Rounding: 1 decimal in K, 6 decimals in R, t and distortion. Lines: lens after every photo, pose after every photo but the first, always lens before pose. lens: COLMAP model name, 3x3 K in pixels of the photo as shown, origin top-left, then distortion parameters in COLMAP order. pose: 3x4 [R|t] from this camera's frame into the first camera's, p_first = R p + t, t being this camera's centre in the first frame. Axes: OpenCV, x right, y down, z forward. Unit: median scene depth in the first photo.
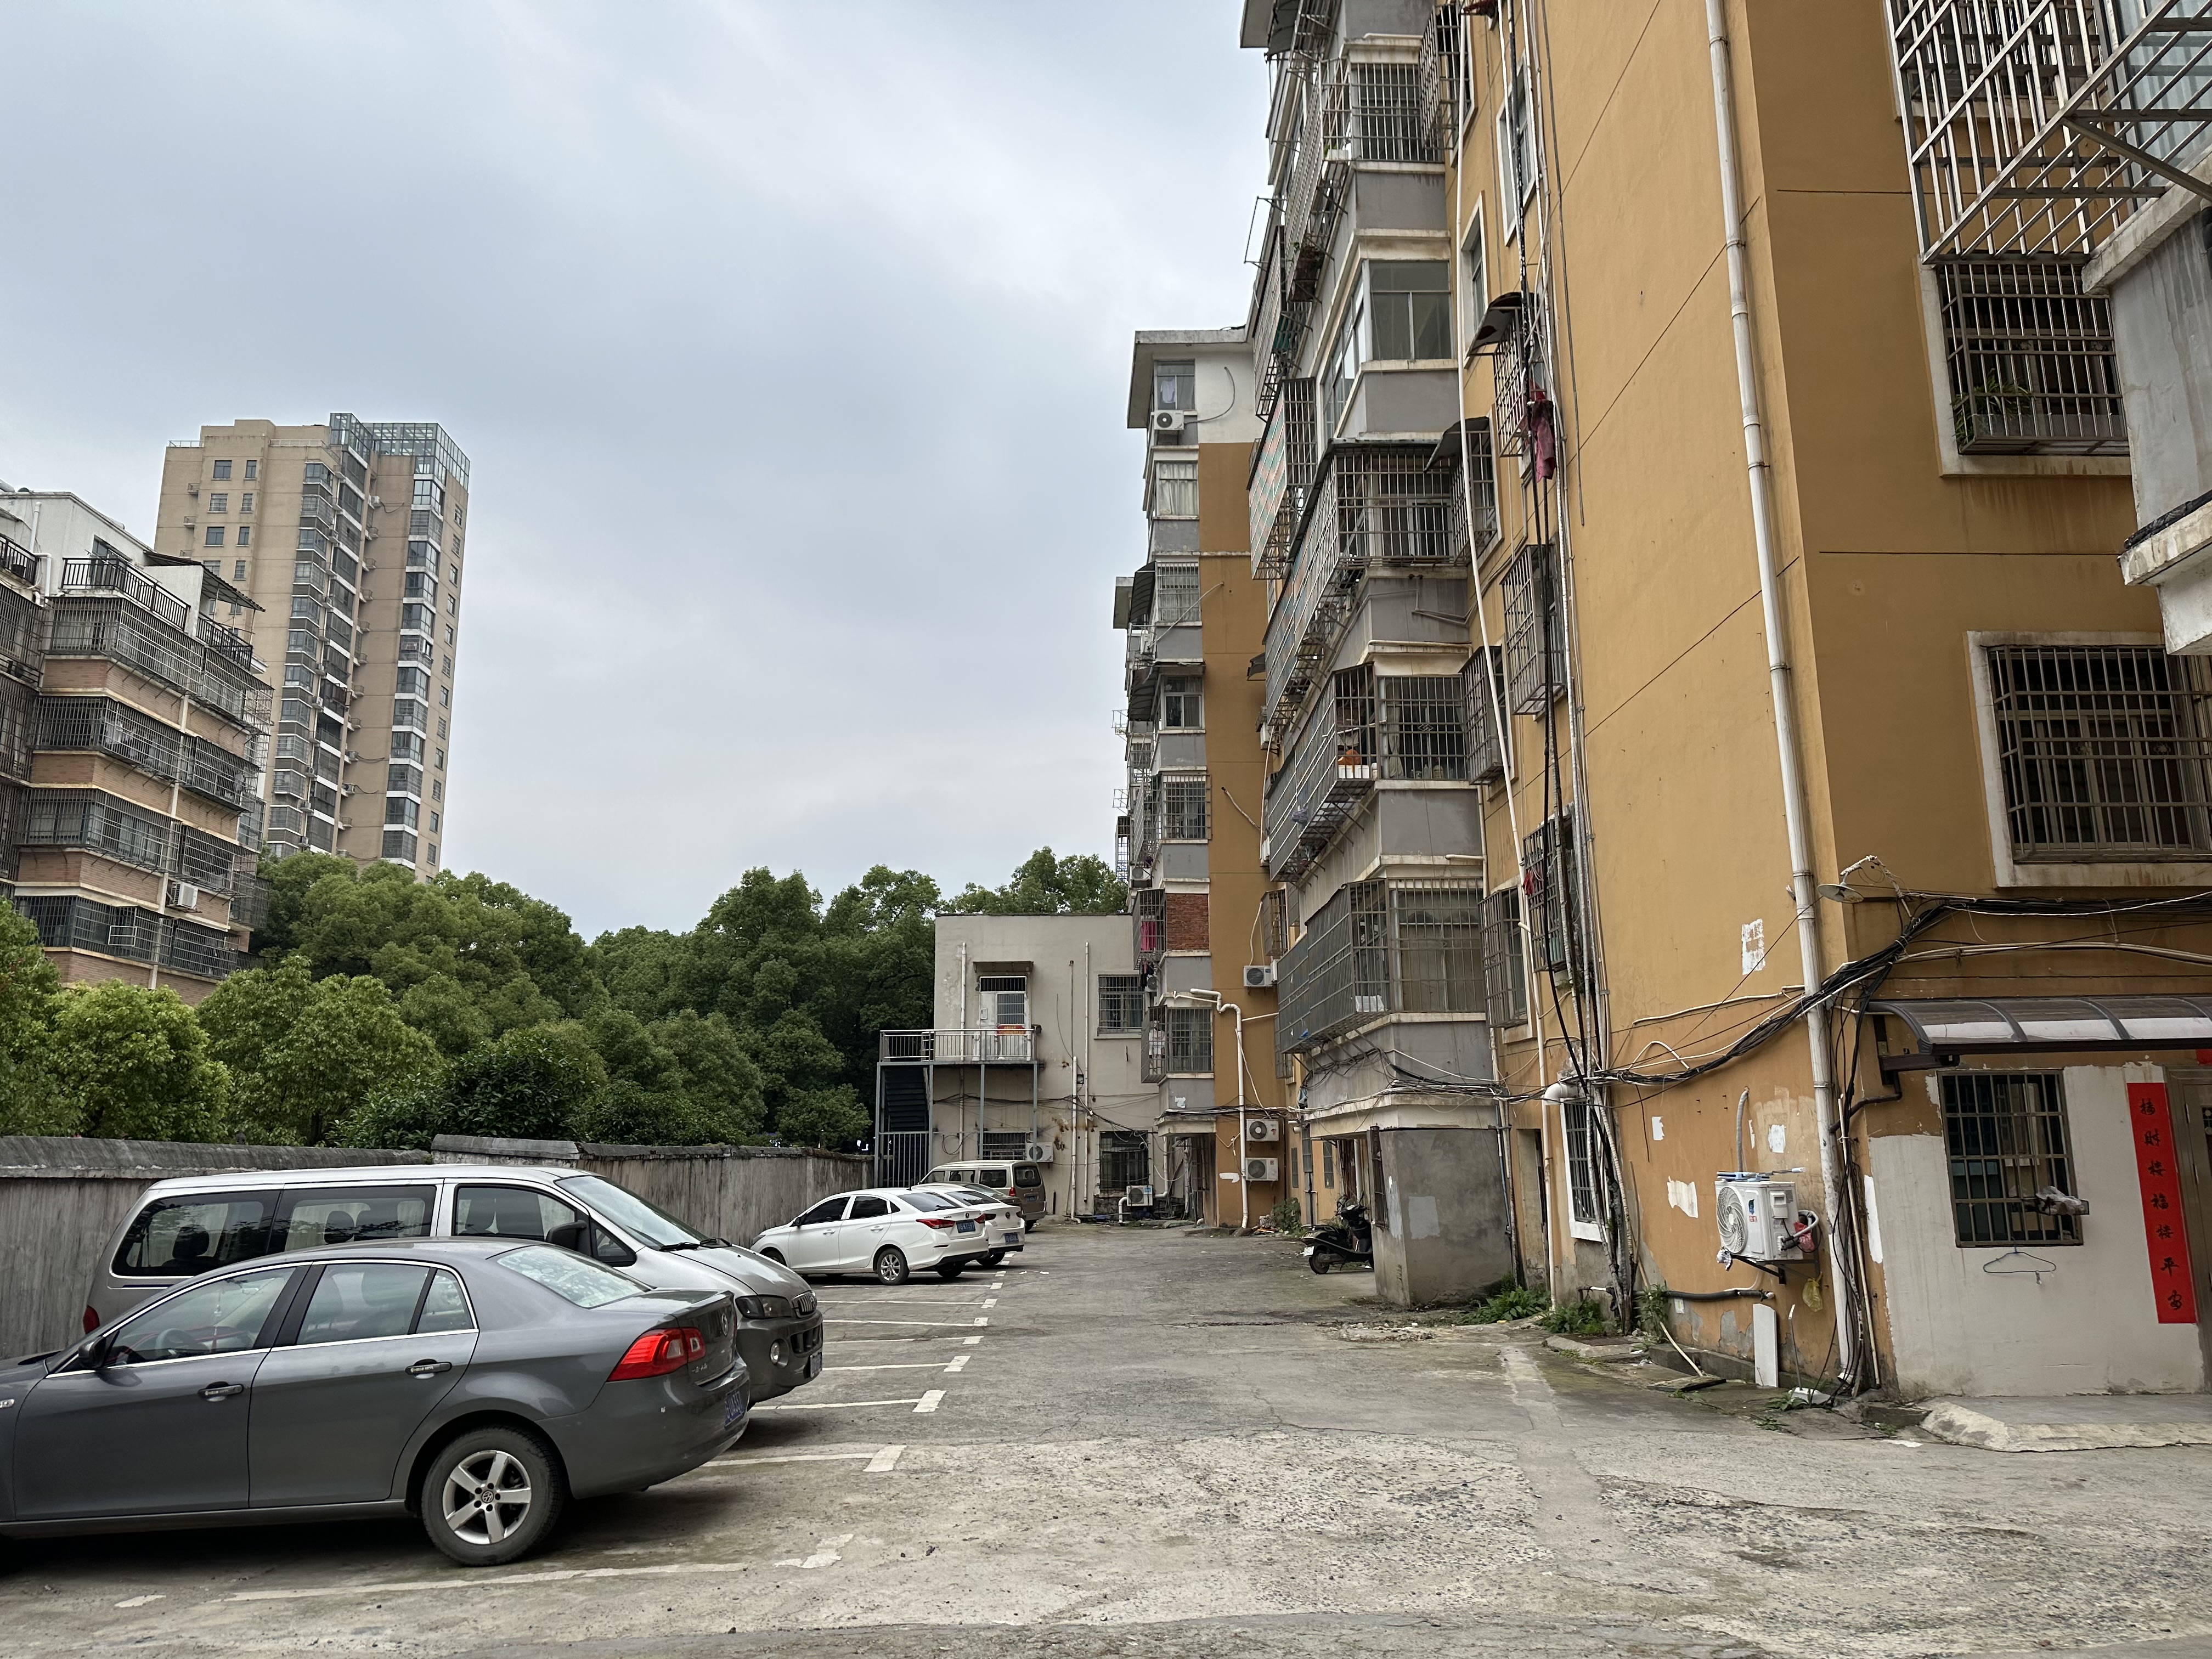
lens RADIAL K [[1544.8, 0, 1106.4], [0, 1544.8, 833.2], [0, 0, 1]] dist [0.042548, -0.055854]
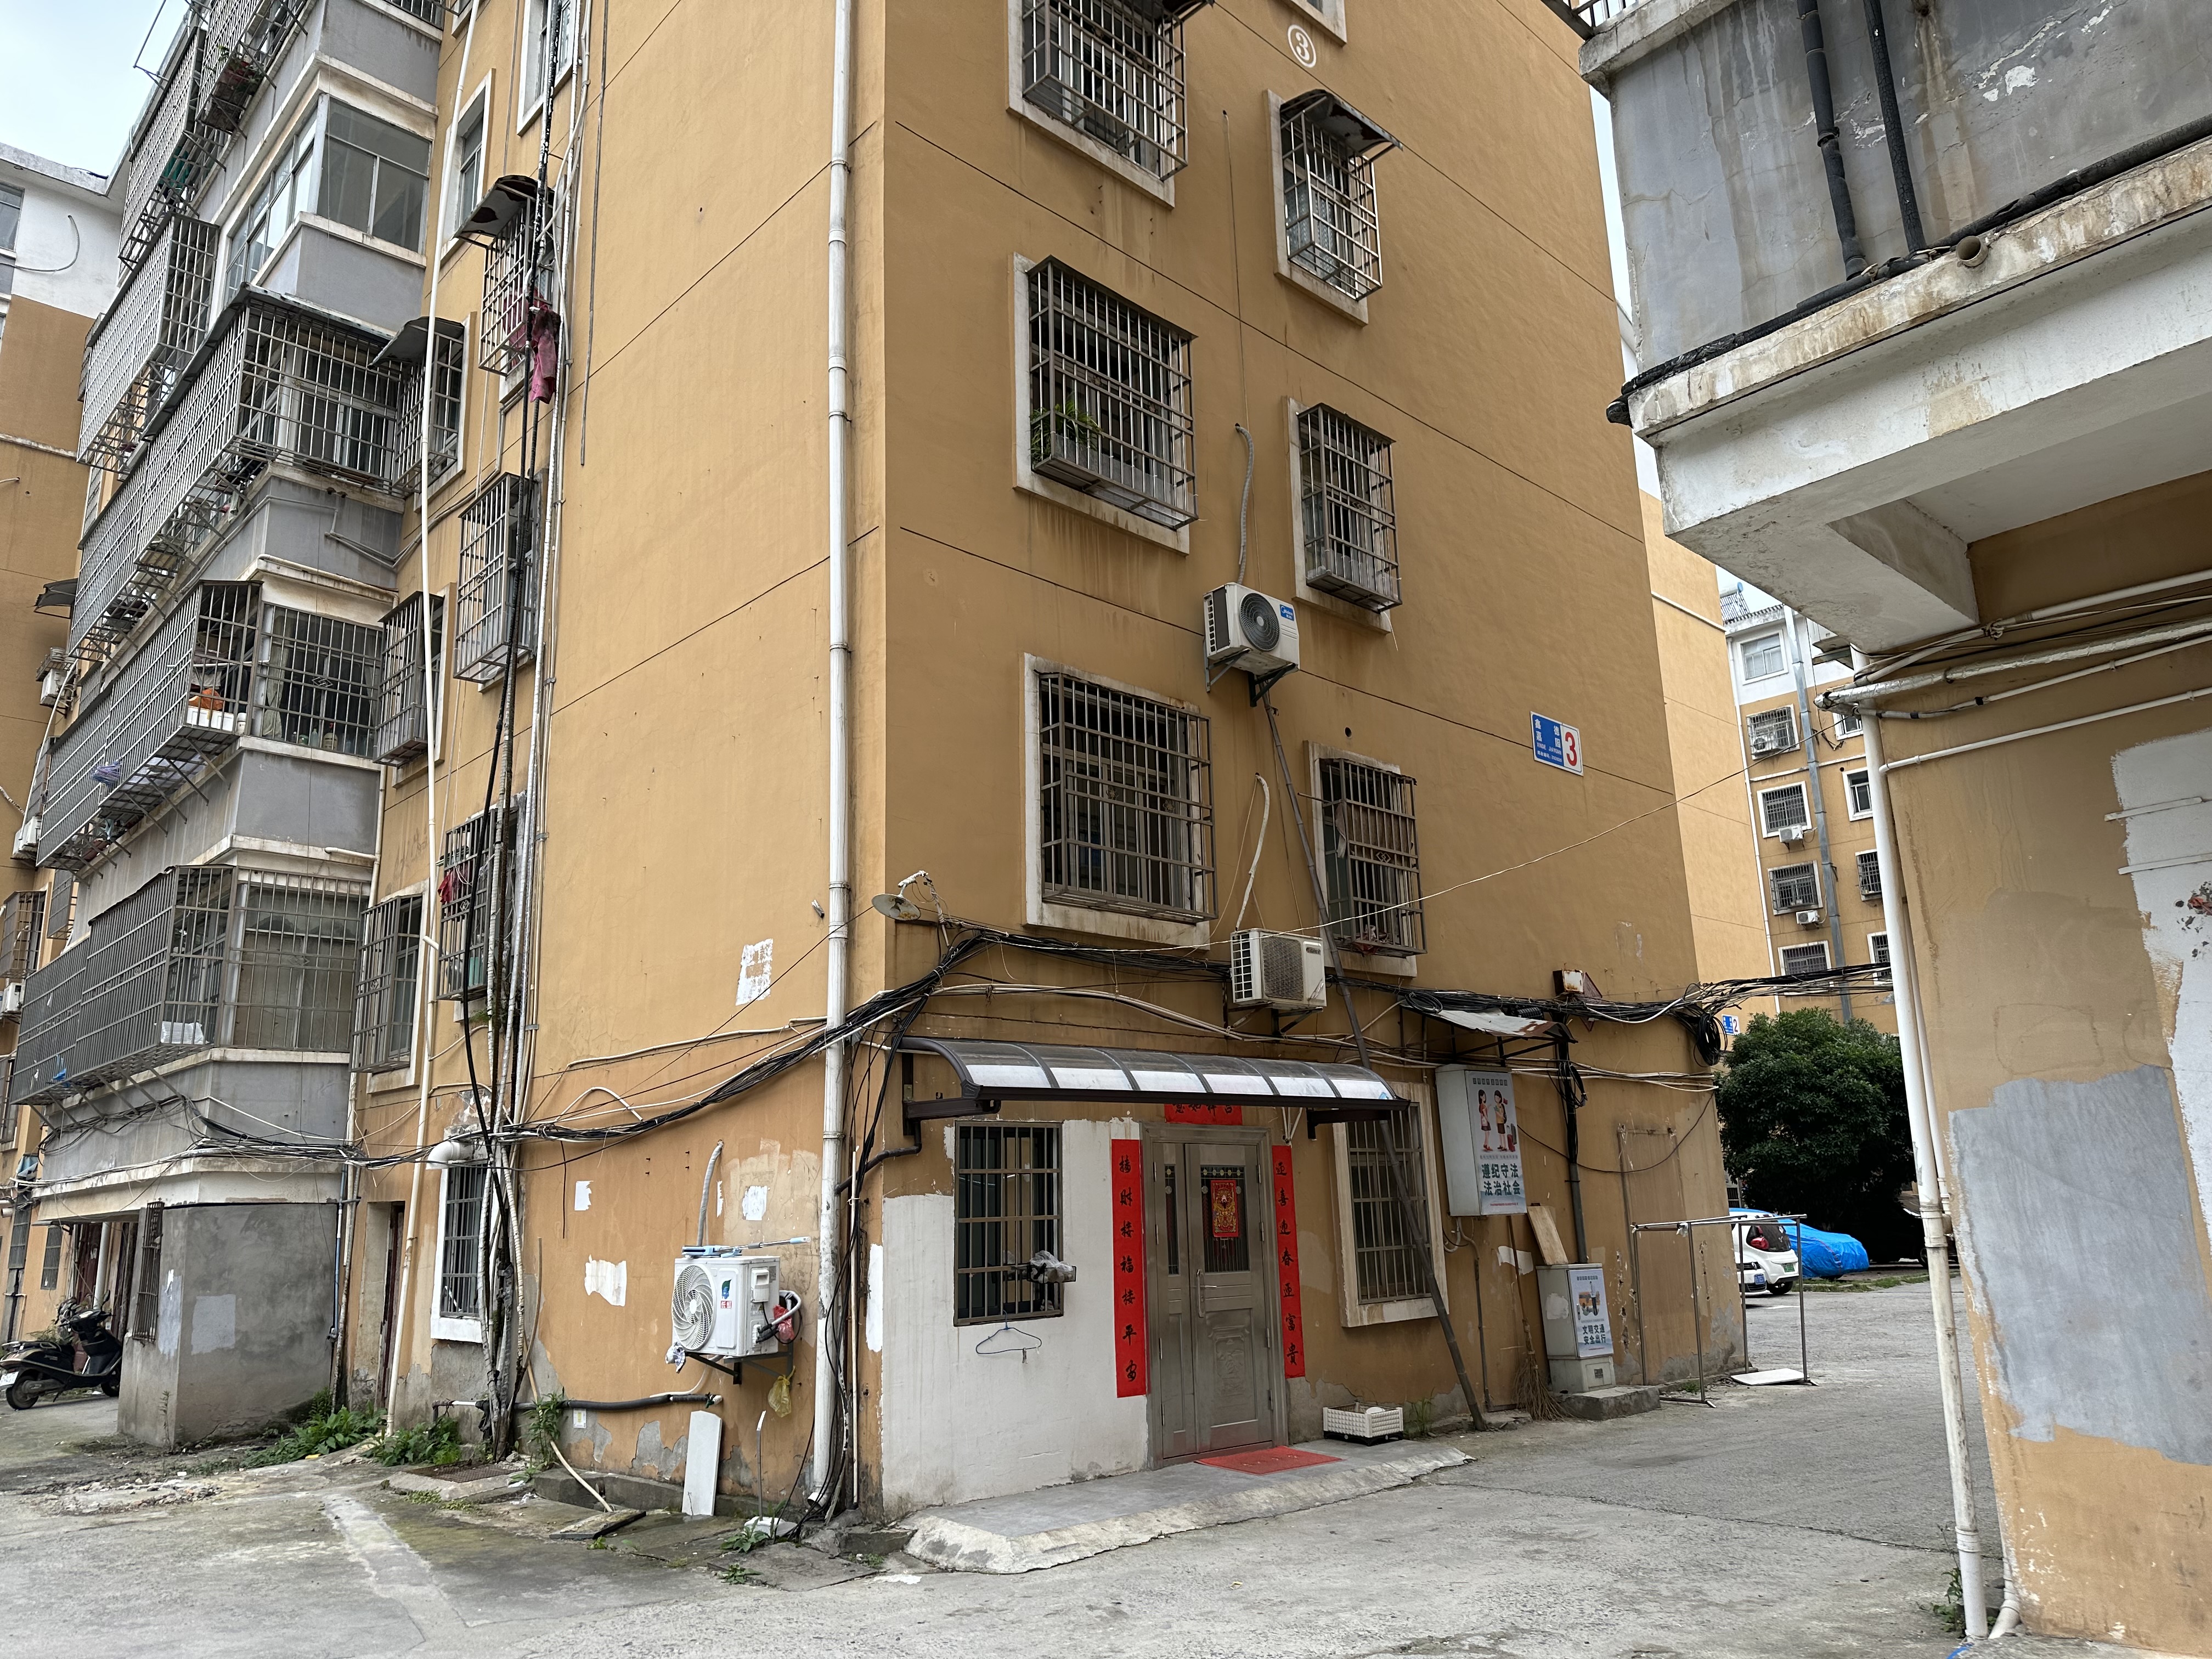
lens RADIAL K [[1544.8, 0, 1106.4], [0, 1544.8, 833.2], [0, 0, 1]] dist [0.042548, -0.055854]
pose [[0.744489, 0.145325, 0.651627, 0.001622], [-0.114015, 0.989359, -0.090383, 0.034797], [-0.657828, -0.007006, 0.753136, 0.164330]]
